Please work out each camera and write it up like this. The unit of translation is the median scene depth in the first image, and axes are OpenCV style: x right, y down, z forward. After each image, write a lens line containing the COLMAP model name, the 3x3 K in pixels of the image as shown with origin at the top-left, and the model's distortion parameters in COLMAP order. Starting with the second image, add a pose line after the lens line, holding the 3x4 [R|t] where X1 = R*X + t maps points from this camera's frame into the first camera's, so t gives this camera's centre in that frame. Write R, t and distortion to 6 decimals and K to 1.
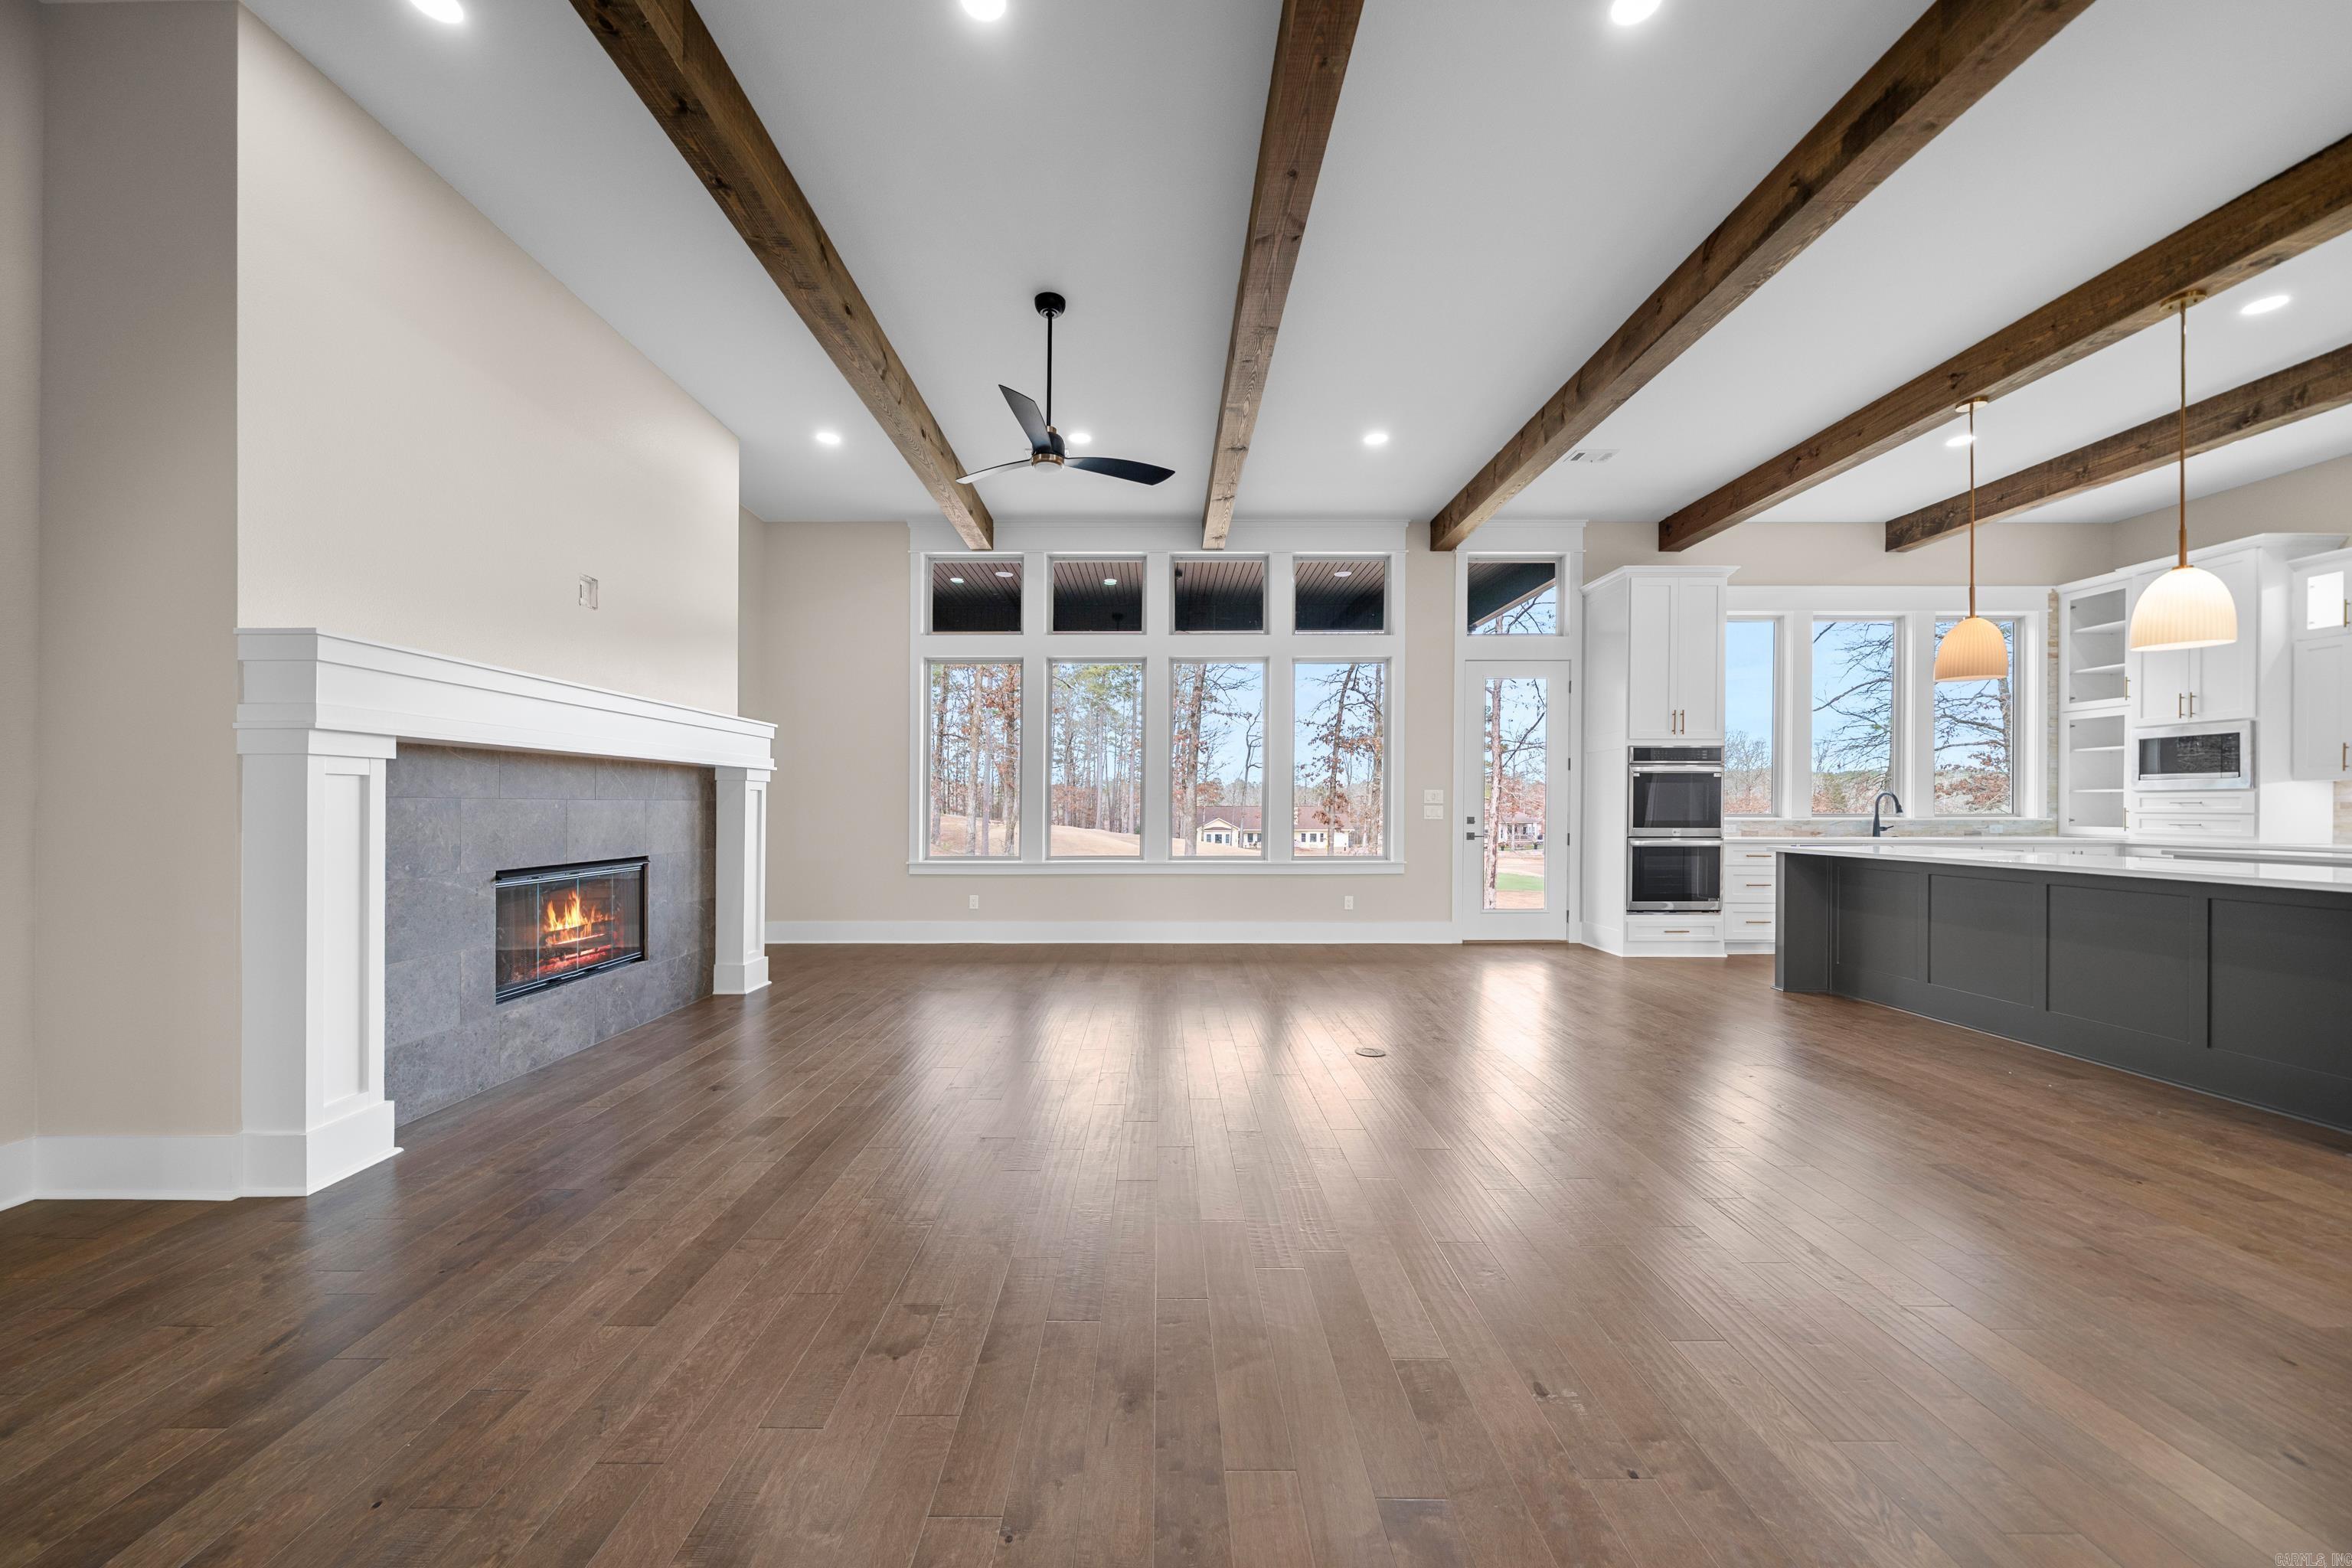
lens RADIAL K [[893.2, 0, 1178.7], [0, 893.2, 799.7], [0, 0, 1]] dist [-0.001739, 0.000007]
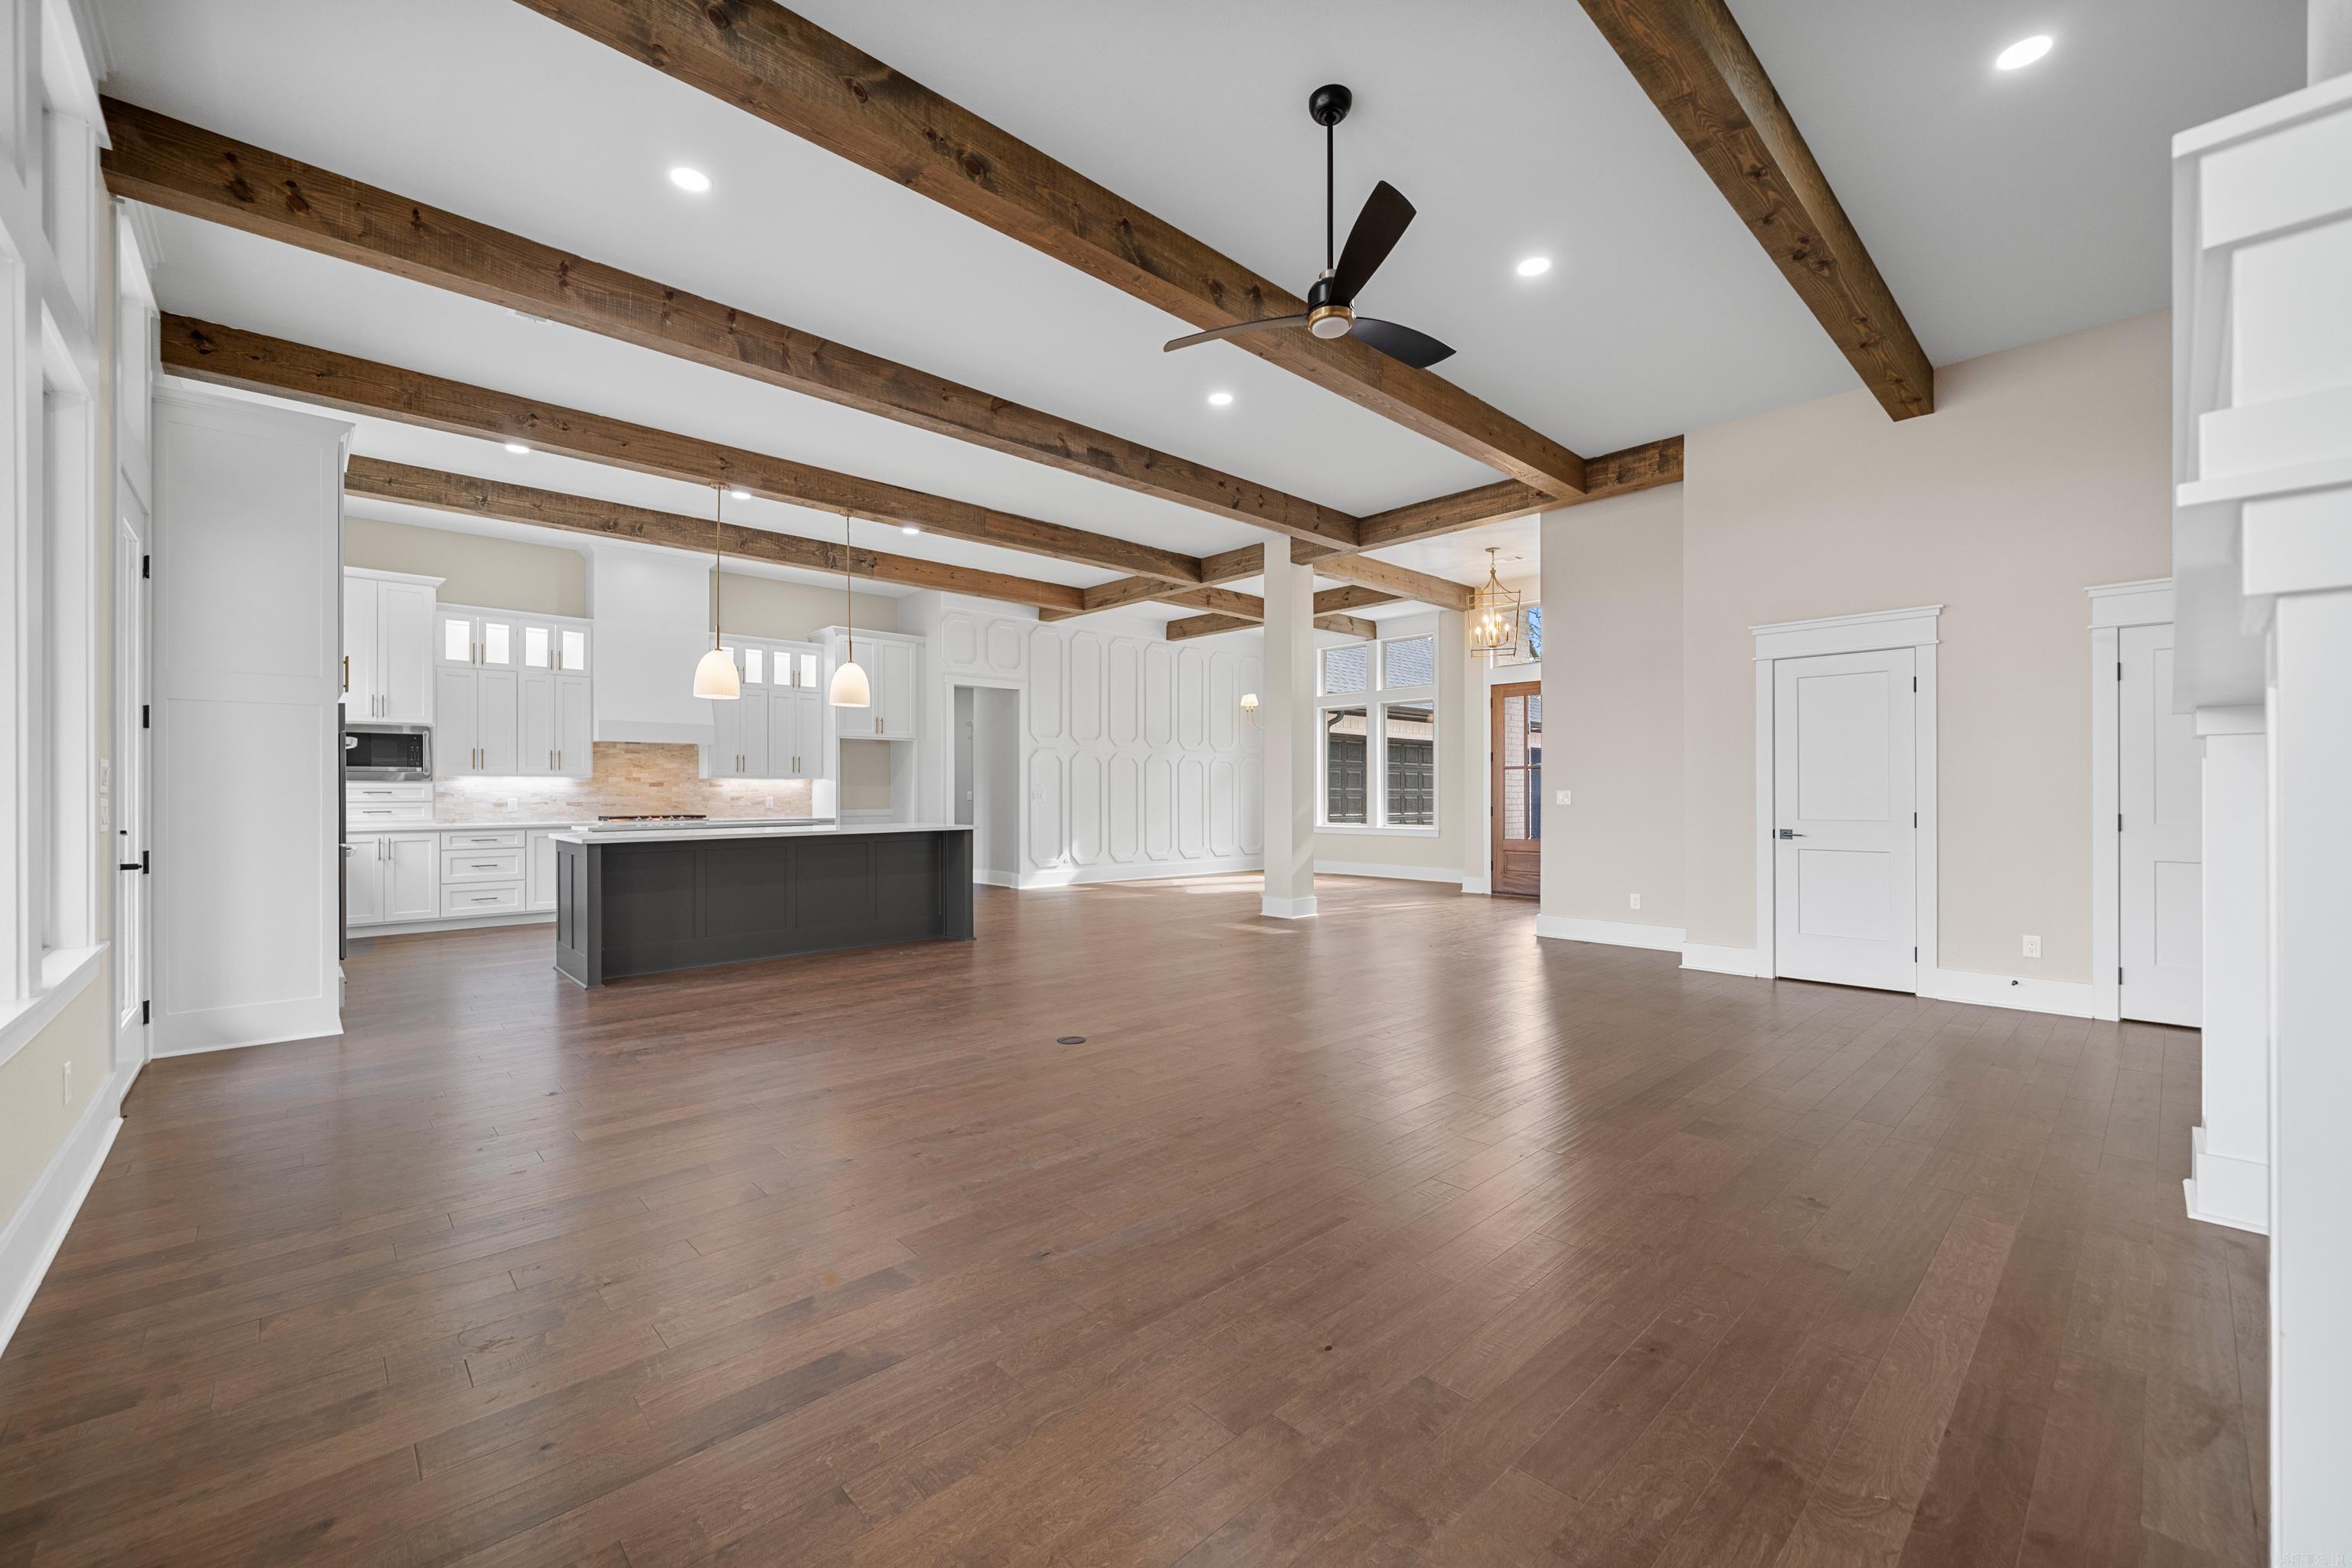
lens RADIAL K [[946.5, 0, 1169.9], [0, 946.5, 787.9], [0, 0, 1]] dist [-0.001144, -0.000068]
pose [[-0.674229, 0.001254, 0.738522, -0.397229], [-0.003939, 0.999978, -0.005295, 0.000278], [-0.738512, -0.006479, -0.674209, 1.001219]]
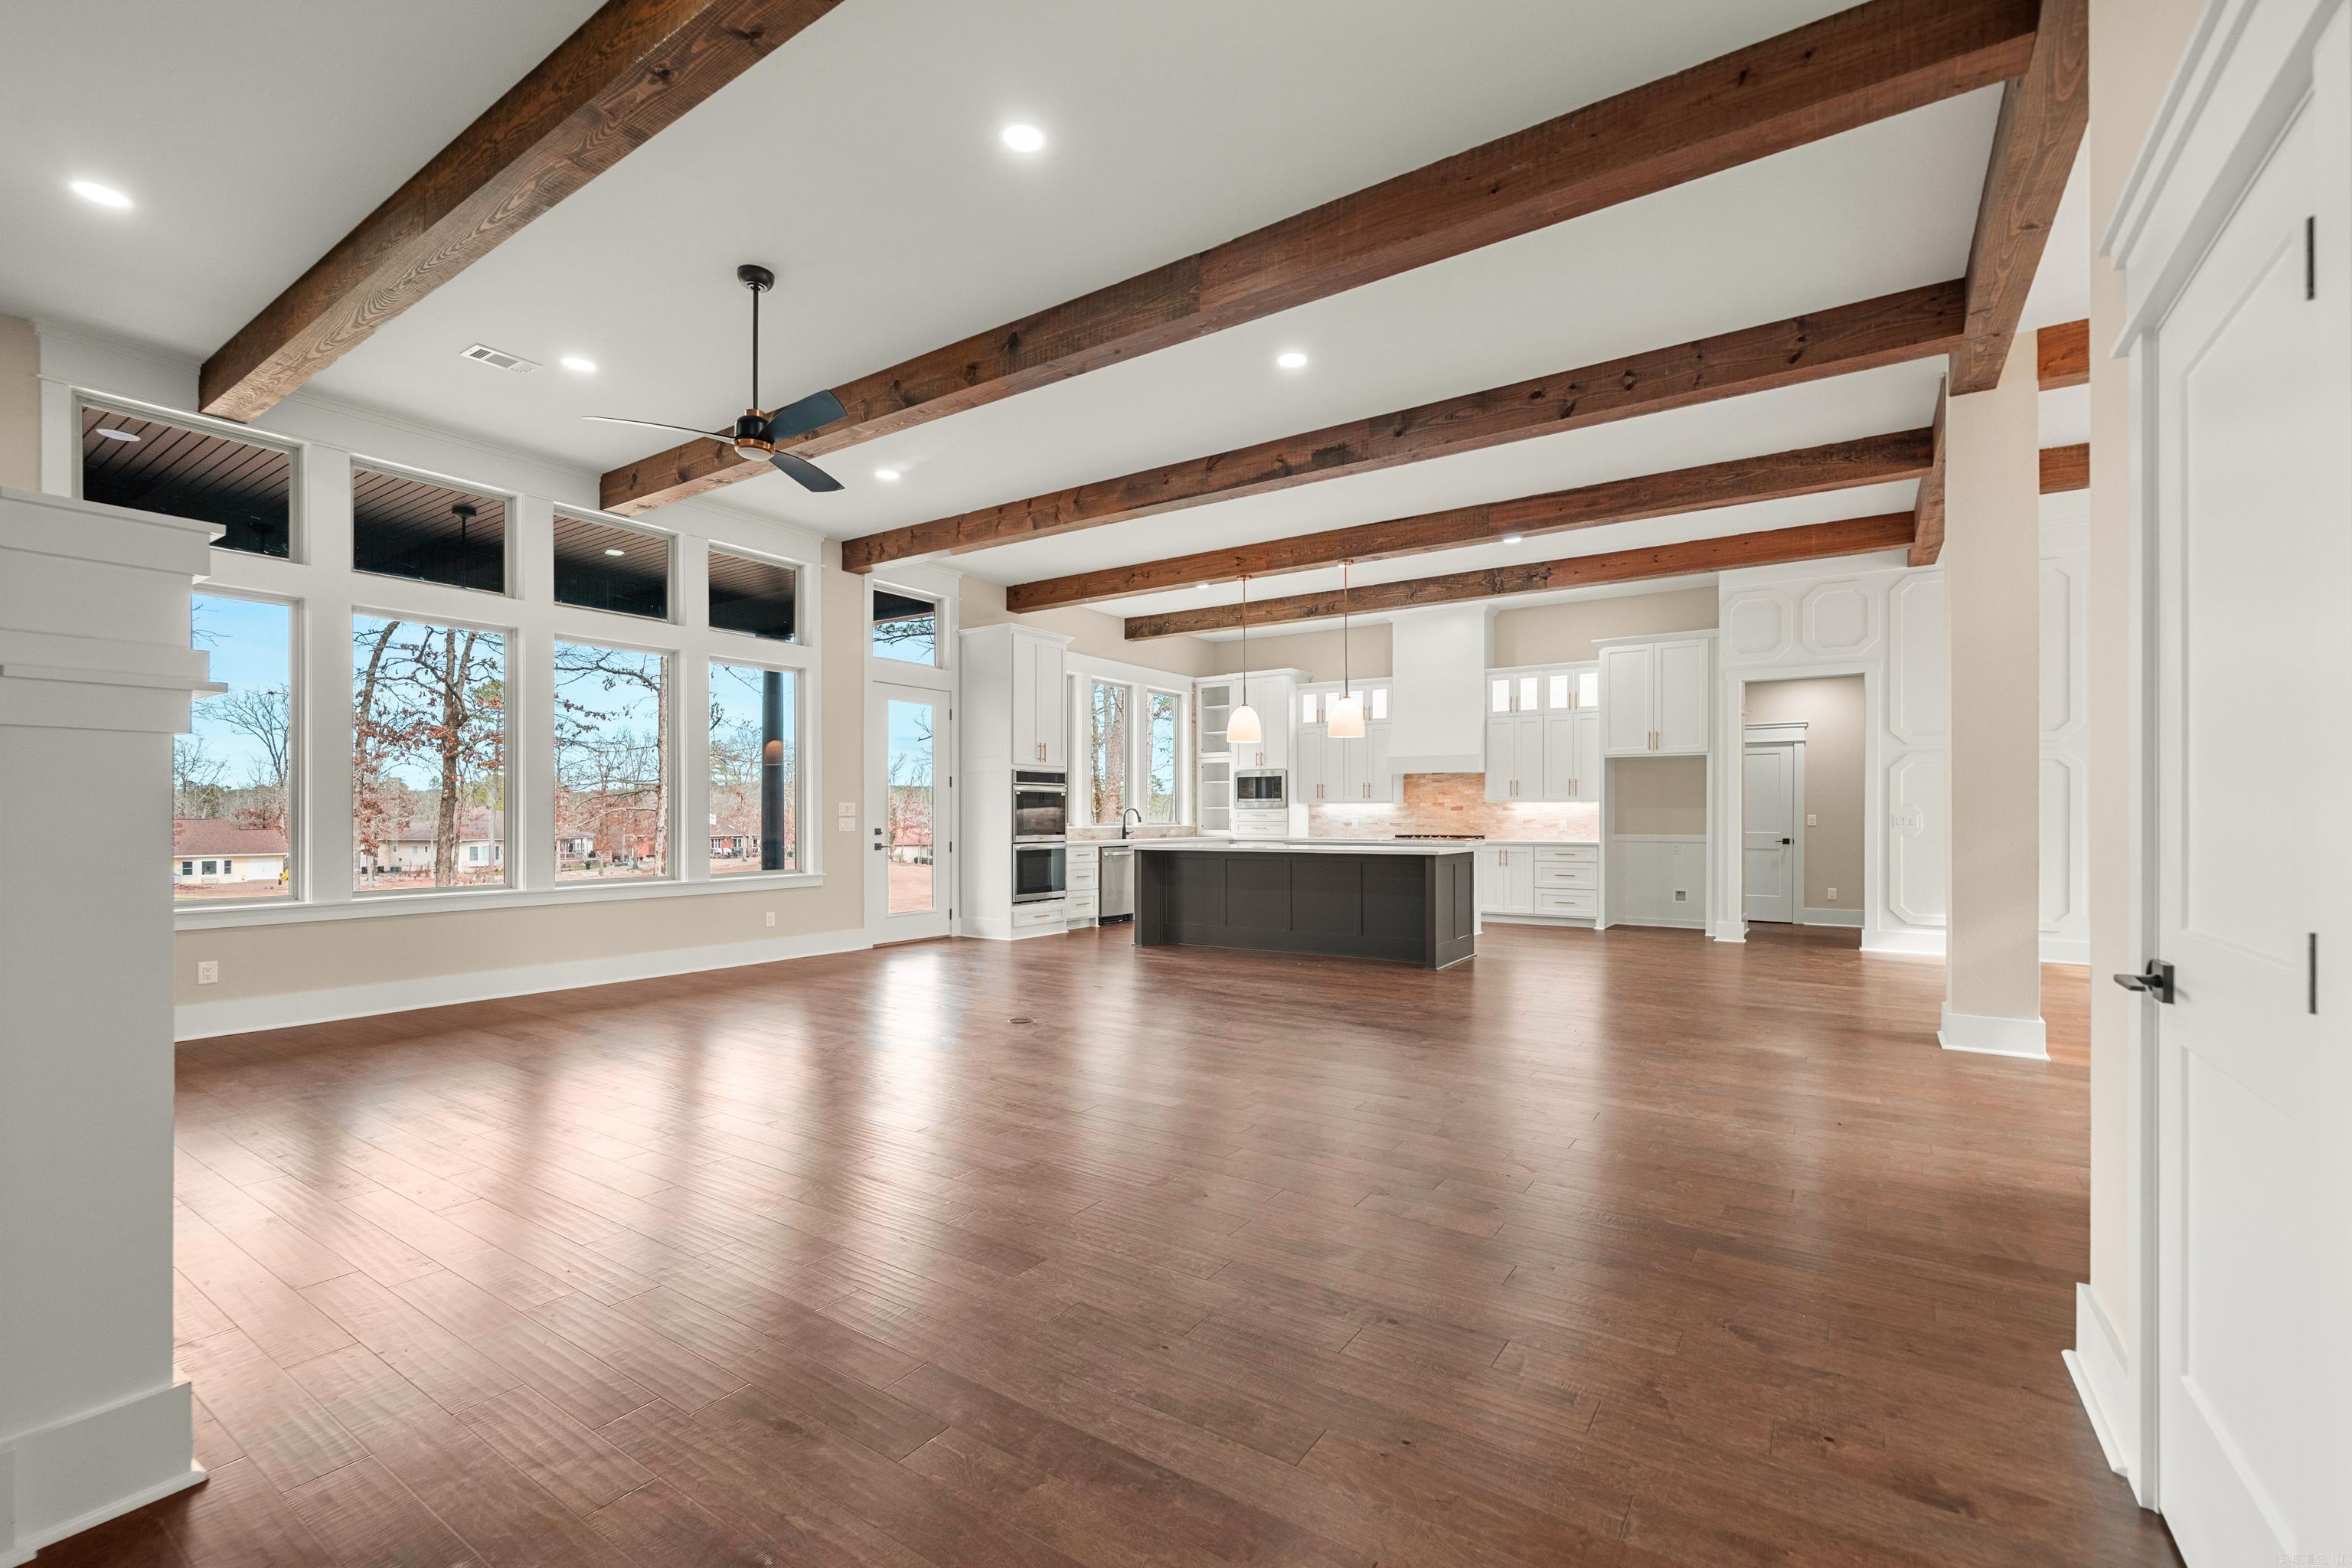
lens RADIAL K [[964.2, 0, 1221.0], [0, 964.2, 815.6], [0, 0, 1]] dist [0.001310, 0.000258]
pose [[0.543082, -0.001089, 0.839679, -0.460816], [-0.003280, 0.999989, 0.003419, -0.001813], [-0.839674, -0.004611, 0.543072, 0.033730]]
